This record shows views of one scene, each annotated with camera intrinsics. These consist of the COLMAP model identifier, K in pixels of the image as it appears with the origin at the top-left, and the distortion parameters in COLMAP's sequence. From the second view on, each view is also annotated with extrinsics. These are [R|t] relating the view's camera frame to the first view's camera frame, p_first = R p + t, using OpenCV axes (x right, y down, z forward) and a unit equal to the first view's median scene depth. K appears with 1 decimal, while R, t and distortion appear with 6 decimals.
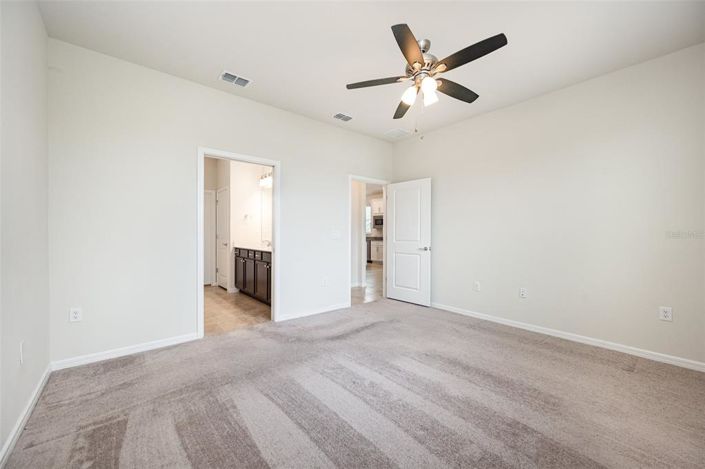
lens RADIAL K [[278.8, 0, 352.5], [0, 278.8, 234.5], [0, 0, 1]] dist [0.000749, -0.000094]
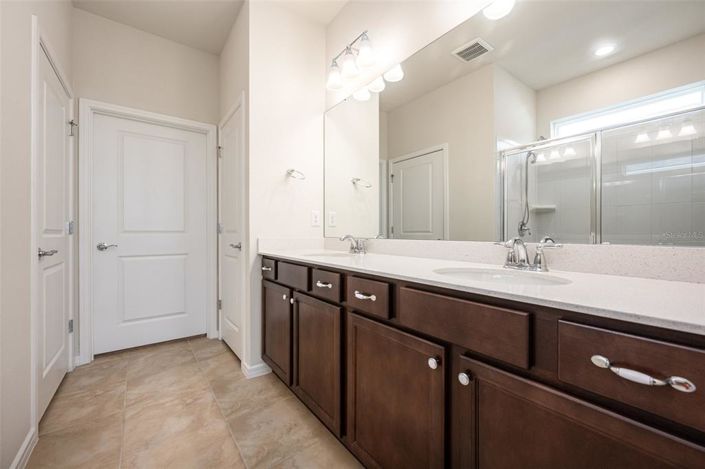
lens RADIAL K [[286.0, 0, 352.5], [0, 286.0, 234.5], [0, 0, 1]] dist [-0.000250, -0.000022]
pose [[0.998540, -0.000841, -0.054002, -0.272154], [0.000746, 0.999998, -0.001772, 0.018967], [0.054003, 0.001730, 0.998539, 0.606988]]
